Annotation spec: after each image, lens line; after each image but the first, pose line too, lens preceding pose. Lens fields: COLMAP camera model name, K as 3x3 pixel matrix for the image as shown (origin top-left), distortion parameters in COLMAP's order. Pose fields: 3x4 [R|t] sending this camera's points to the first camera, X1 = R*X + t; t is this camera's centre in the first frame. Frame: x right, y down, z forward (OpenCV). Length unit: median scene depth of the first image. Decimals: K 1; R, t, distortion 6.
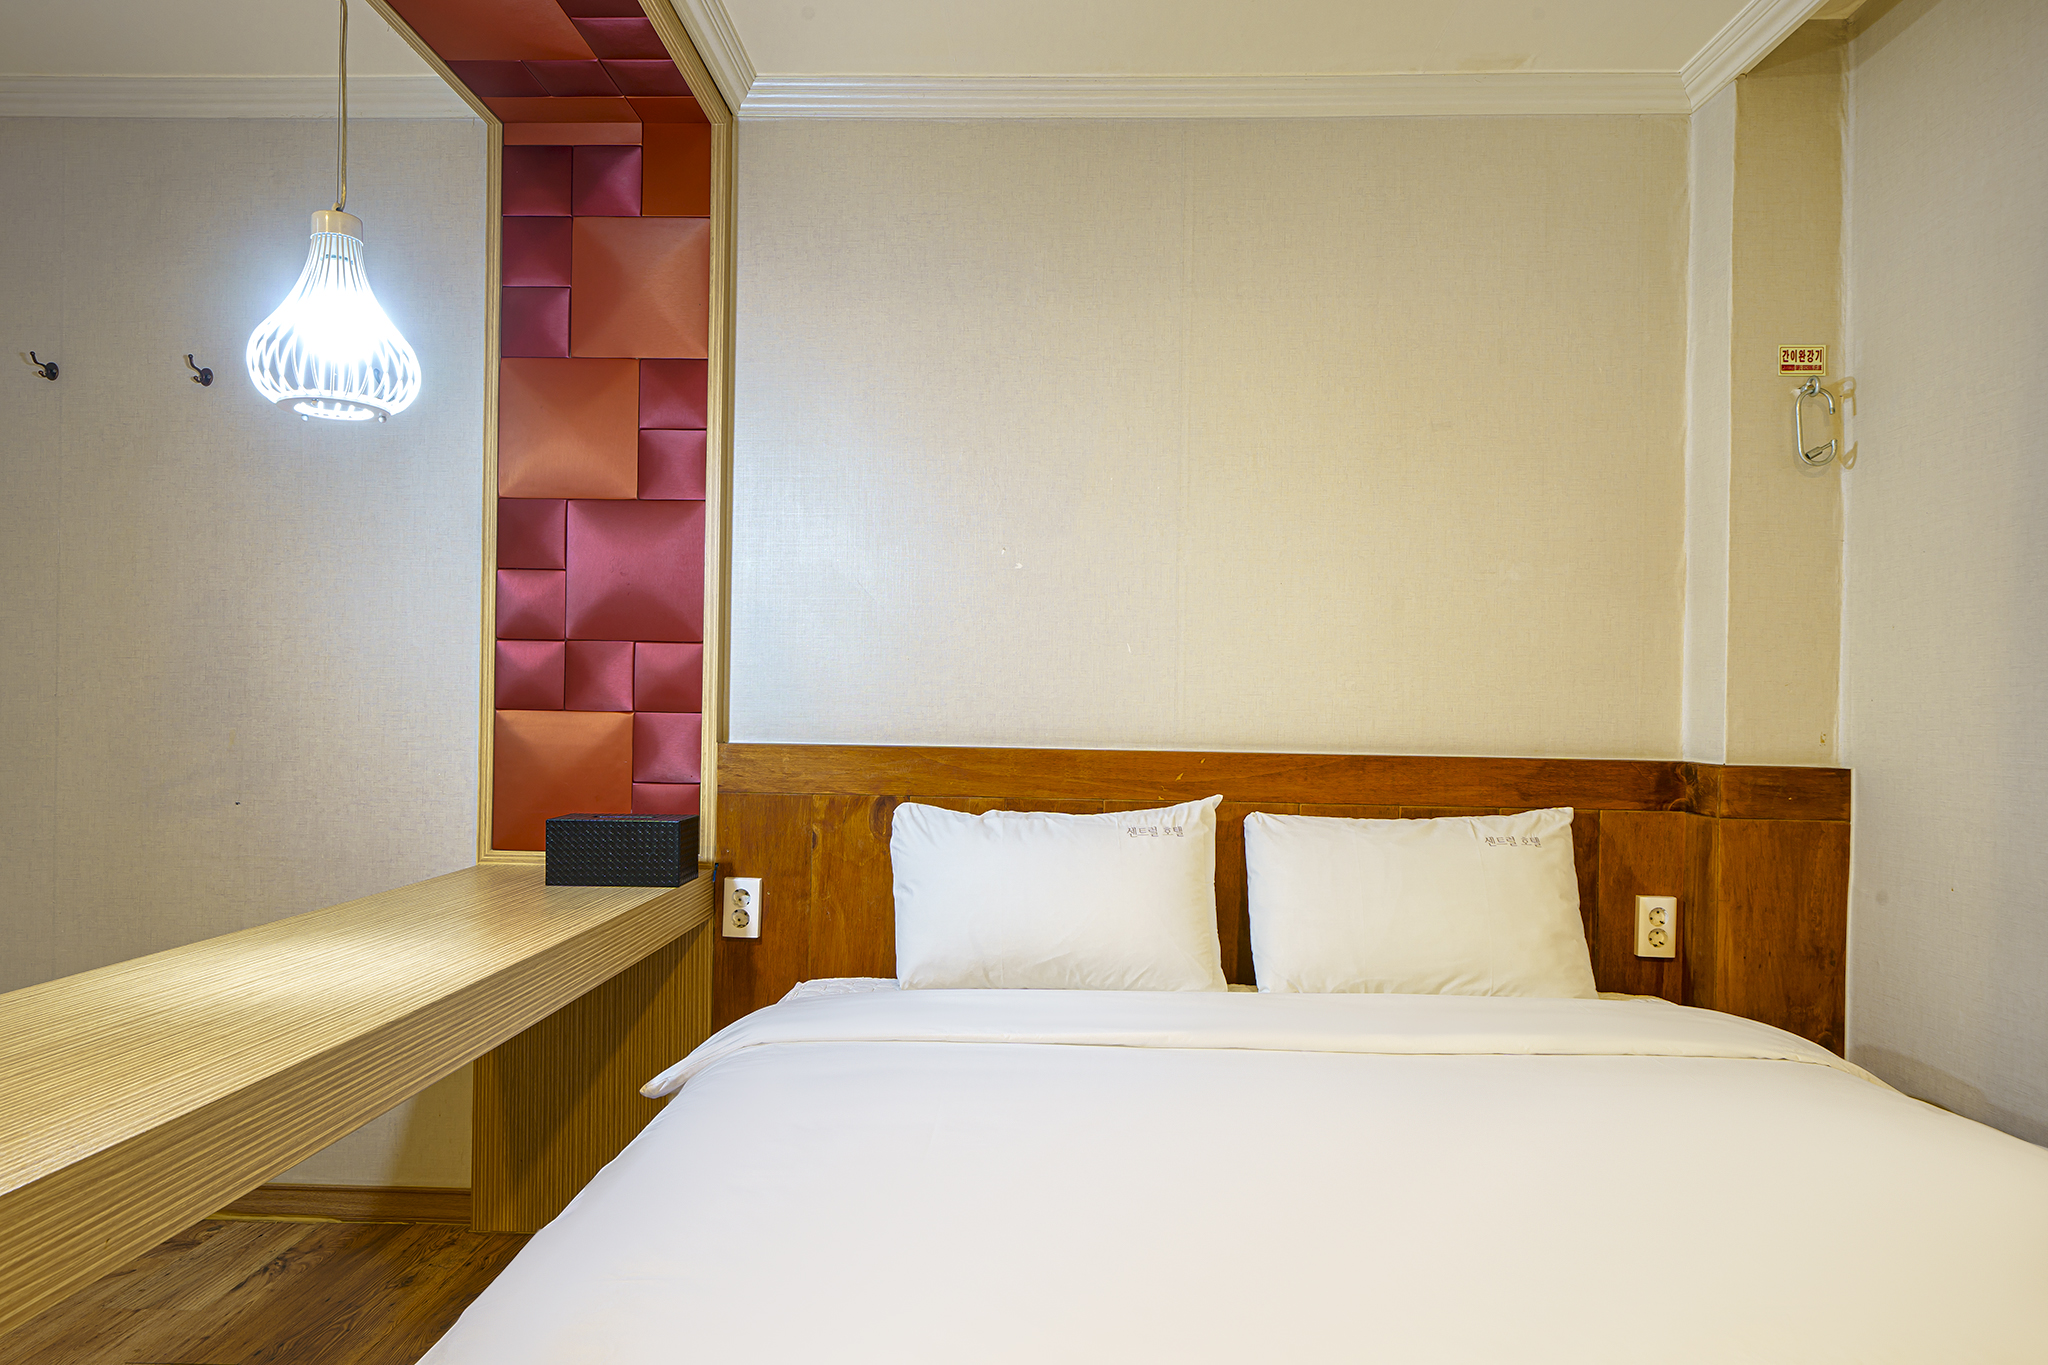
lens RADIAL K [[1278.6, 0, 1022.0], [0, 1278.6, 696.3], [0, 0, 1]] dist [0.007834, -0.002781]
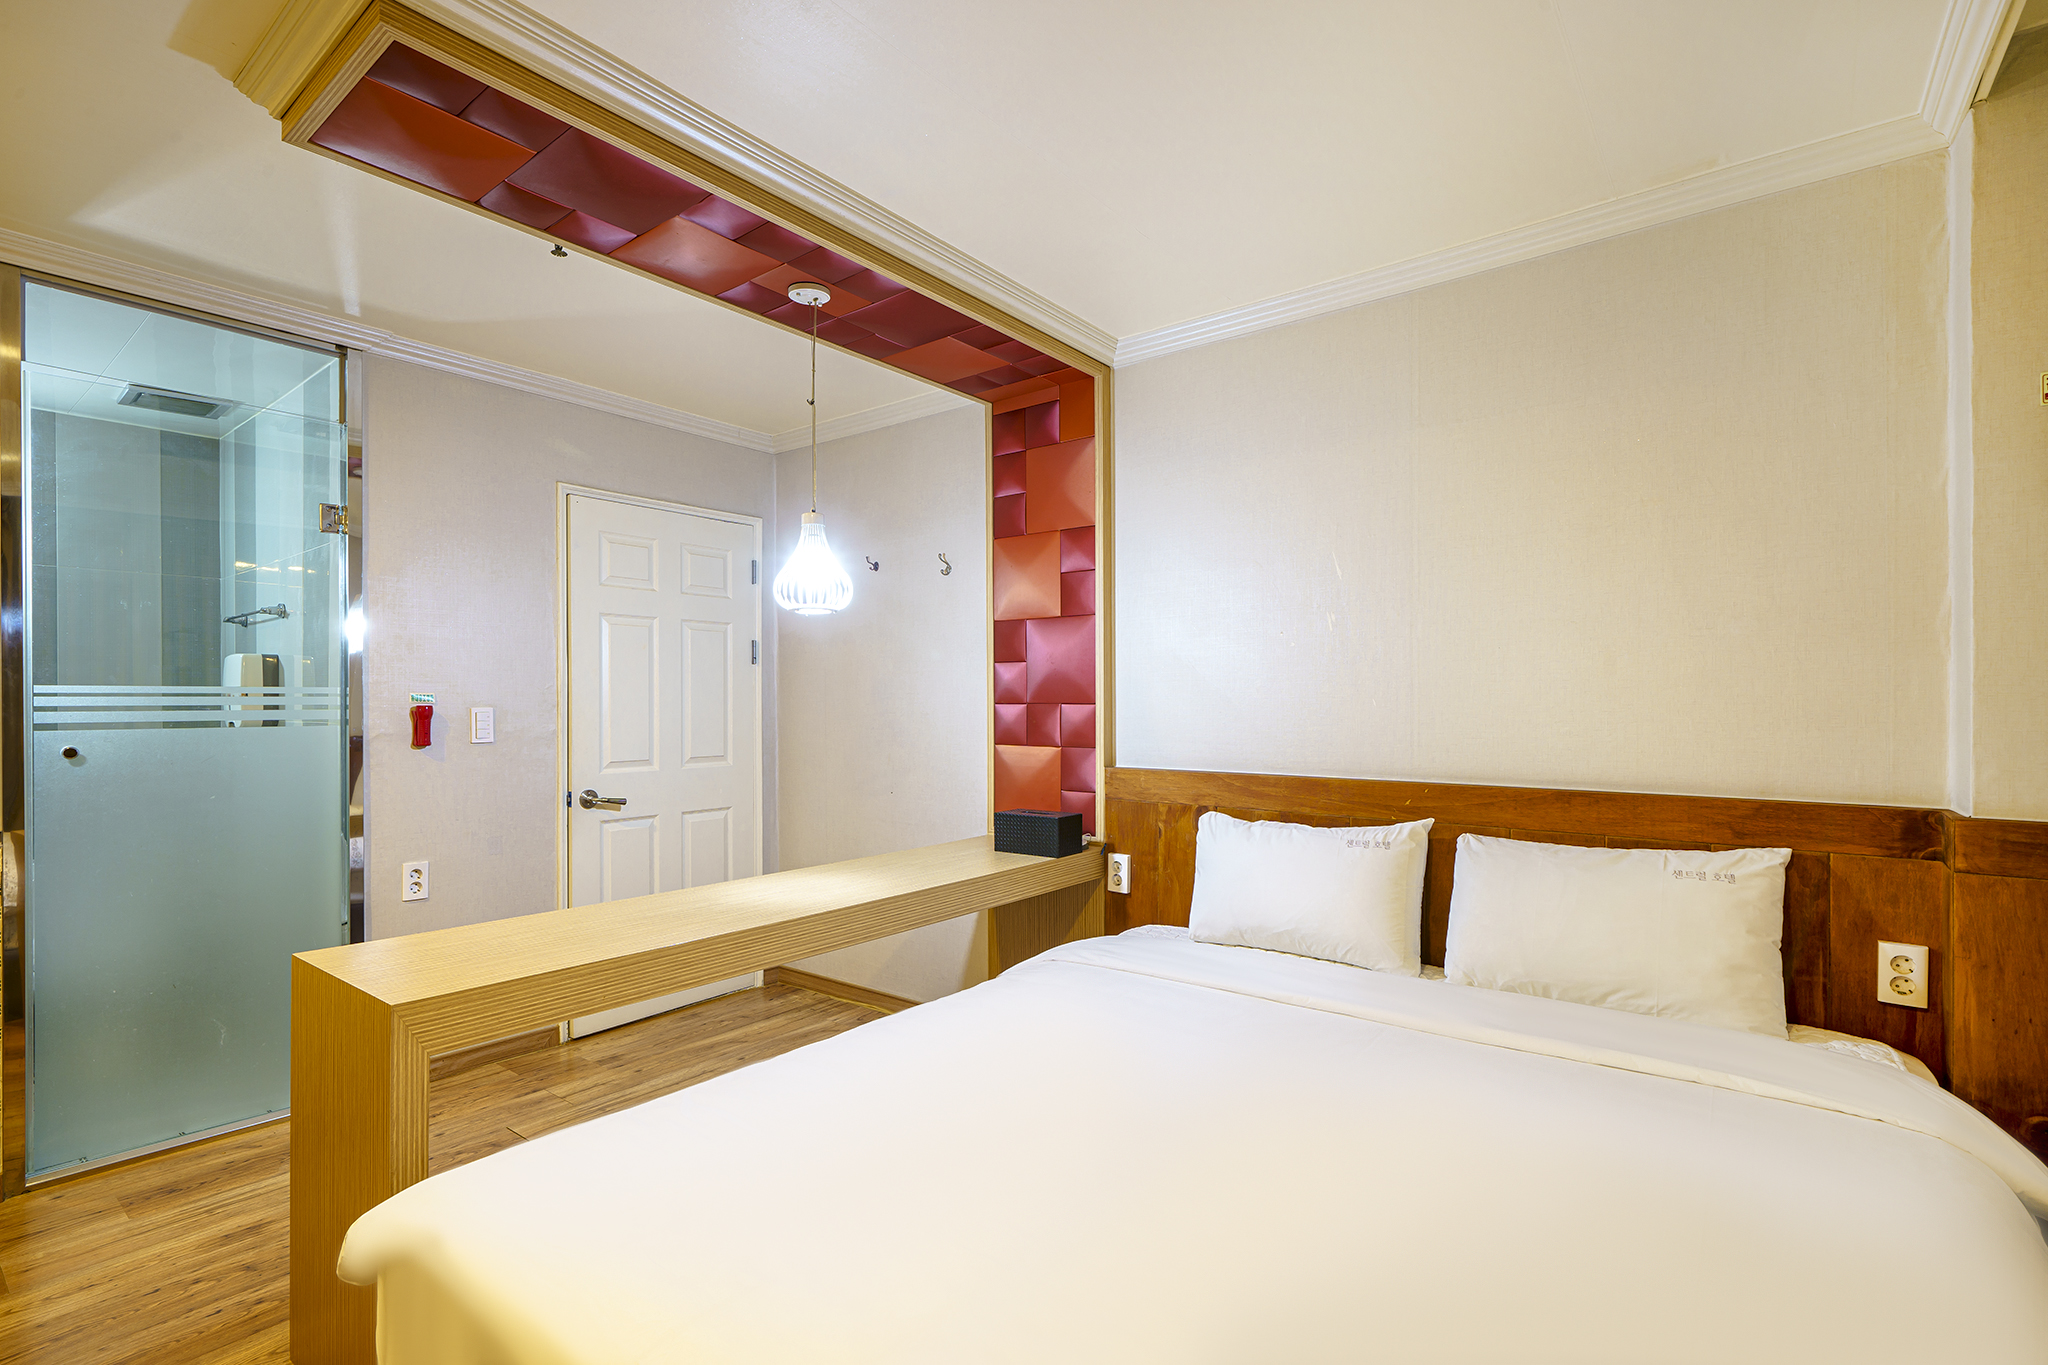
lens RADIAL K [[942.4, 0, 1024.1], [0, 942.4, 690.3], [0, 0, 1]] dist [0.002170, 0.001277]
pose [[0.809514, -0.024459, -0.586591, 0.370316], [0.022009, 0.999694, -0.011311, -0.047778], [0.586688, -0.003754, 0.809804, -0.000384]]
